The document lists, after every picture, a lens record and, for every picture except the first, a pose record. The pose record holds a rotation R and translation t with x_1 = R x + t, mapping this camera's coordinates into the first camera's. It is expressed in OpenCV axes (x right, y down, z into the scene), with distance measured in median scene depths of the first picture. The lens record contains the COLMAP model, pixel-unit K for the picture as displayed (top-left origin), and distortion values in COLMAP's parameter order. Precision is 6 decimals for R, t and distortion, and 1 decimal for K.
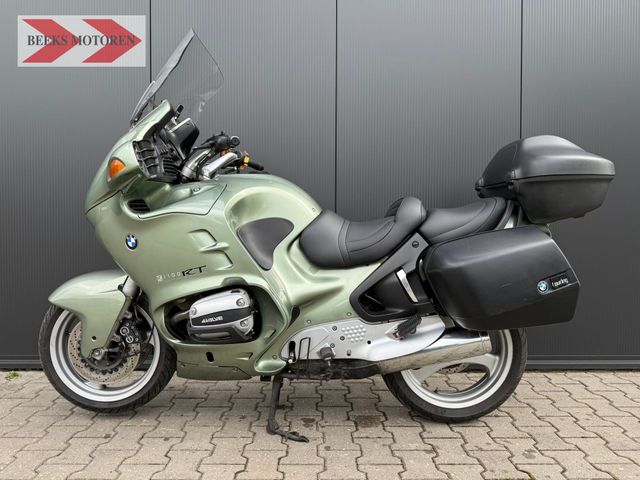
lens RADIAL K [[444.8, 0, 320.0], [0, 444.8, 240.0], [0, 0, 1]] dist [0.089976, -0.133248]
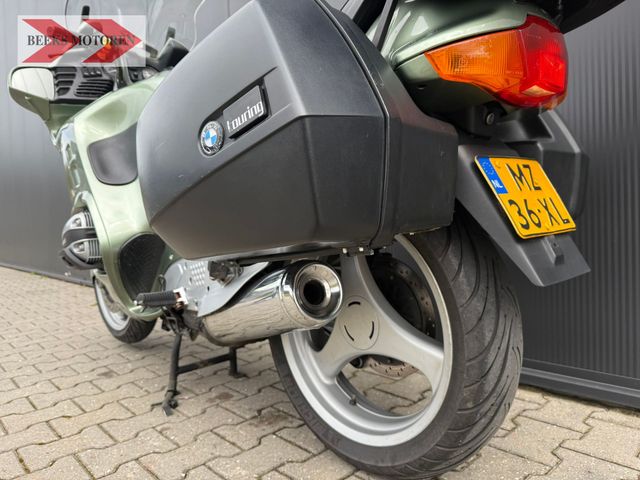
lens RADIAL K [[456.6, 0, 320.0], [0, 456.6, 240.0], [0, 0, 1]] dist [0.002357, -0.007064]
pose [[0.677739, -0.003703, -0.735294, 0.698567], [0.019454, 0.999728, 0.012897, 0.155812], [0.735045, -0.023045, 0.677626, 0.685979]]
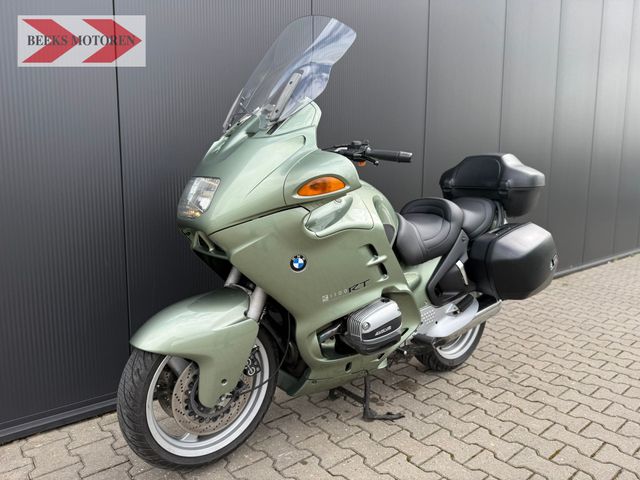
lens RADIAL K [[444.8, 0, 320.0], [0, 444.8, 240.0], [0, 0, 1]] dist [0.089976, -0.133248]
pose [[0.768050, -0.076722, 0.635777, -0.894616], [0.010149, 0.994131, 0.107706, -0.127815], [-0.640309, -0.076271, 0.764321, 0.293561]]
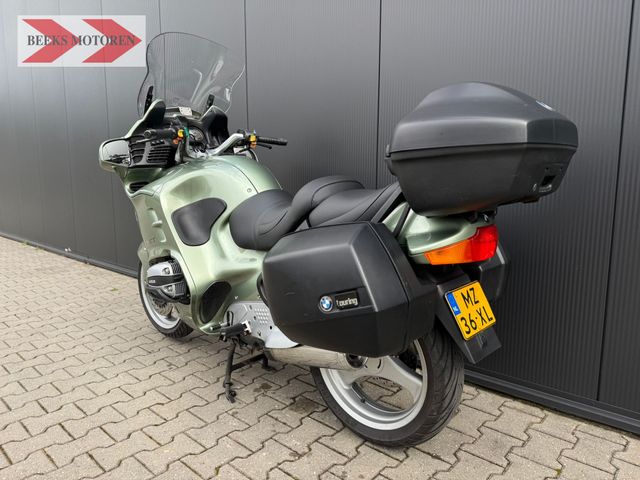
lens RADIAL K [[444.8, 0, 320.0], [0, 444.8, 240.0], [0, 0, 1]] dist [0.089976, -0.133248]
pose [[0.737407, 0.090639, -0.669340, 0.838248], [-0.015361, 0.992950, 0.117538, -0.081062], [0.675274, -0.076392, 0.733600, 0.368918]]
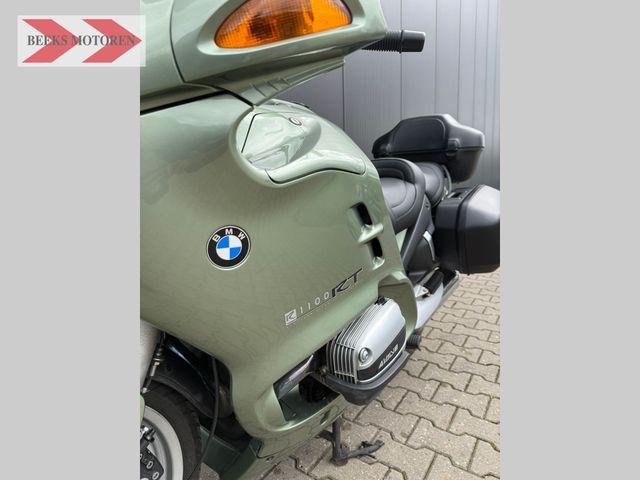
lens RADIAL K [[340.5, 0, 313.8], [0, 340.5, 239.9], [0, 0, 1]] dist [-0.006912, -0.001739]
pose [[0.587789, -0.142880, 0.796297, -0.570259], [0.051690, 0.988903, 0.139283, -0.034734], [-0.807361, -0.040708, 0.588652, 0.744416]]
